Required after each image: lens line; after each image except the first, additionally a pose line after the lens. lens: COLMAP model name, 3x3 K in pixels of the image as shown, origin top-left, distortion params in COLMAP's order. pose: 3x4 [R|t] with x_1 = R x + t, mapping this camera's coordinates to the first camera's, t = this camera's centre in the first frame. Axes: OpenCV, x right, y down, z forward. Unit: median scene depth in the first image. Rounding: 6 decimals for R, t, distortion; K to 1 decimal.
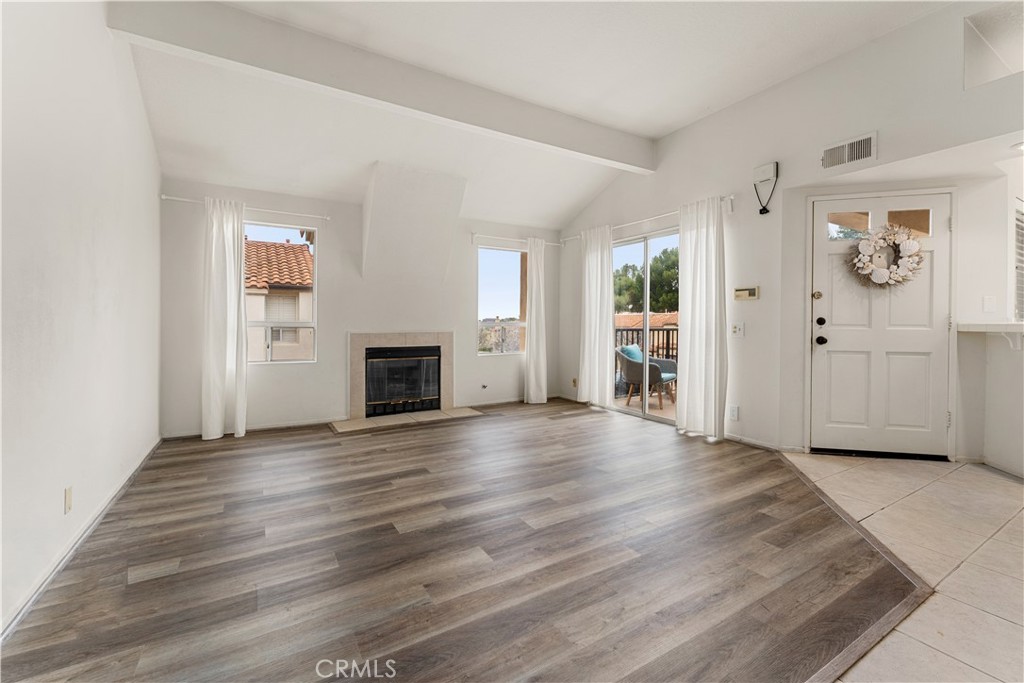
lens RADIAL K [[426.3, 0, 499.5], [0, 426.3, 326.3], [0, 0, 1]] dist [-0.009233, -0.000353]
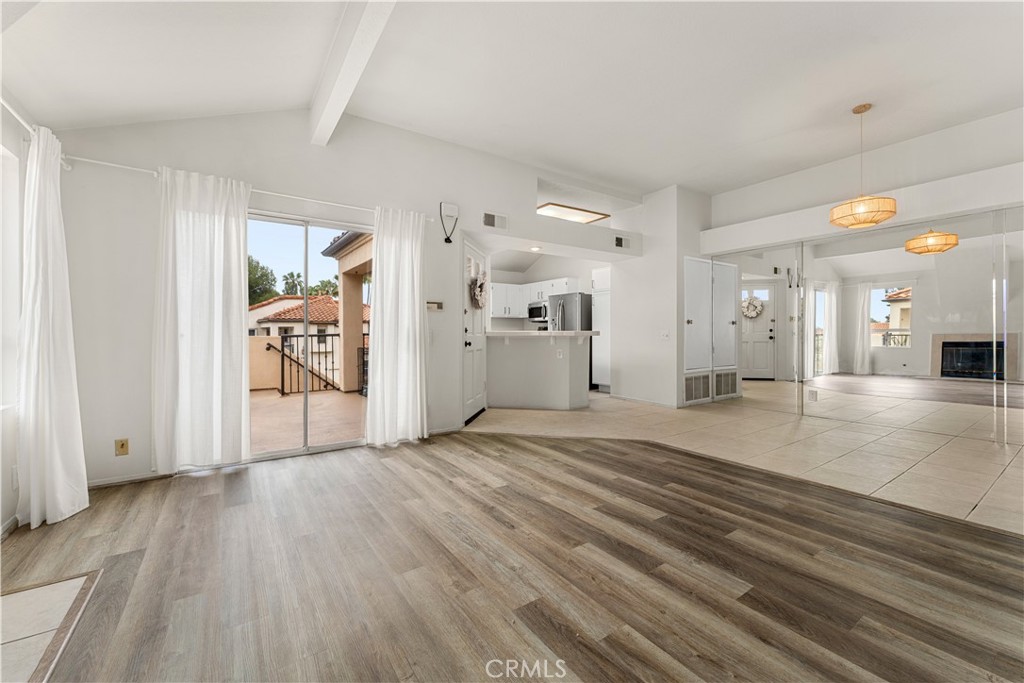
lens RADIAL K [[415.0, 0, 512.0], [0, 415.0, 336.2], [0, 0, 1]] dist [0.004188, 0.000159]
pose [[-0.089318, -0.012573, 0.995924, -0.677097], [0.007629, 0.999882, 0.013307, -0.009406], [-0.995974, 0.008786, -0.089212, 1.048337]]
